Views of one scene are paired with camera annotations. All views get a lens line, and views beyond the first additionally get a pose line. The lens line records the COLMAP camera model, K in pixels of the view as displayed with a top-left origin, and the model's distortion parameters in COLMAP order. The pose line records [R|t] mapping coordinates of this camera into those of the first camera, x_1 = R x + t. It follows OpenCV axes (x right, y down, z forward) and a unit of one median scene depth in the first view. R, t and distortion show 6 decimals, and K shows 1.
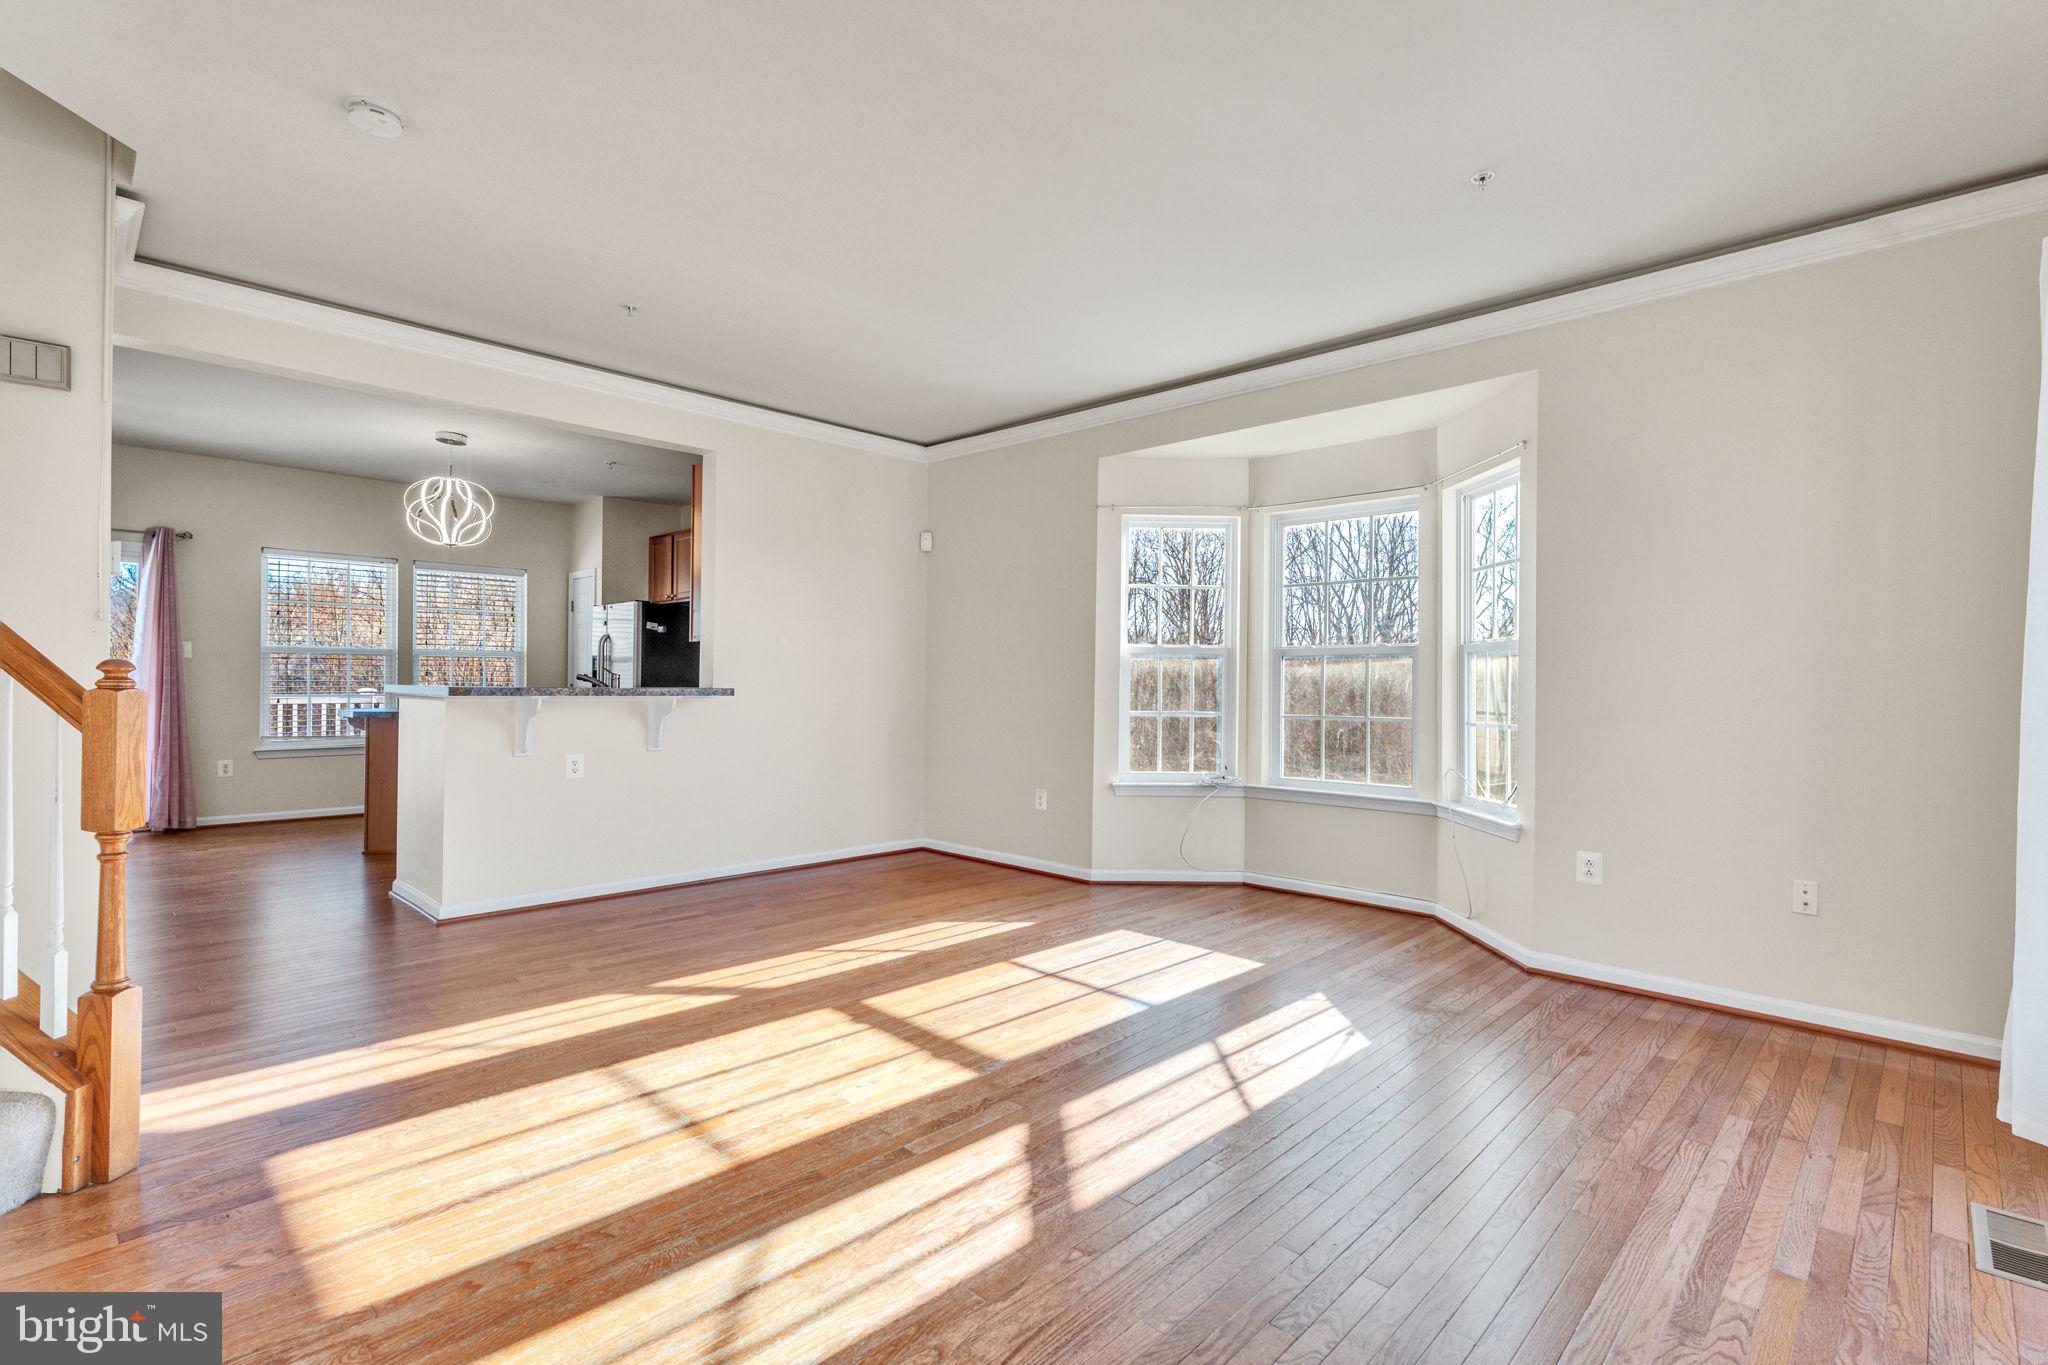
lens RADIAL K [[952.2, 0, 1028.8], [0, 952.2, 682.0], [0, 0, 1]] dist [0.003498, 0.000092]
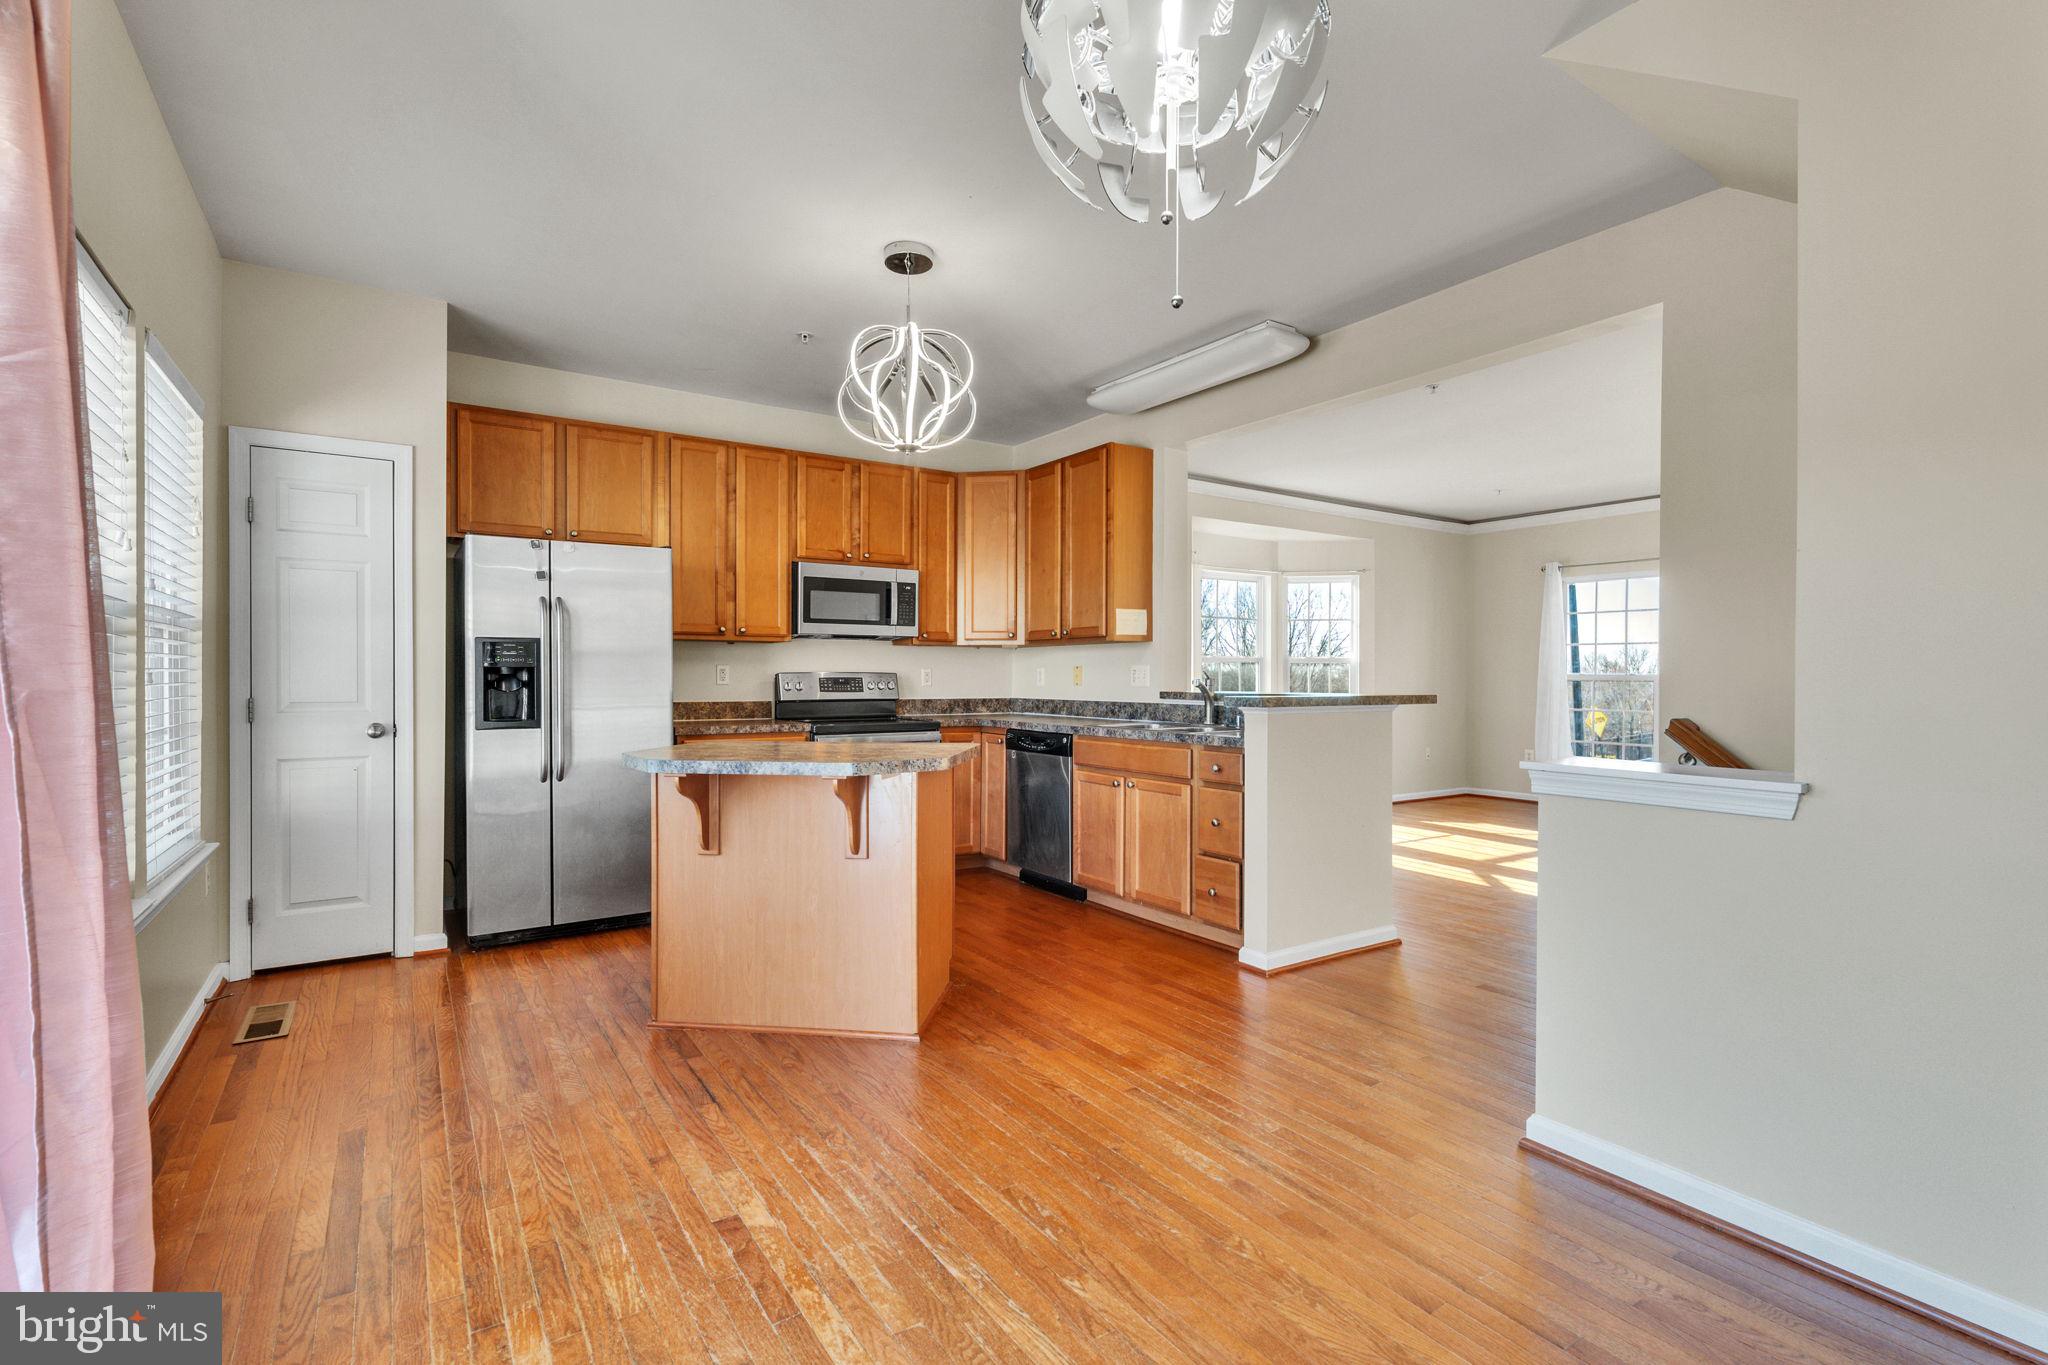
lens RADIAL K [[952.2, 0, 1028.8], [0, 952.2, 682.0], [0, 0, 1]] dist [0.003498, 0.000092]
pose [[0.215918, -0.013424, 0.976319, -1.958997], [-0.000036, 0.999905, 0.013756, -0.023405], [-0.976412, -0.003006, 0.215897, 1.390705]]
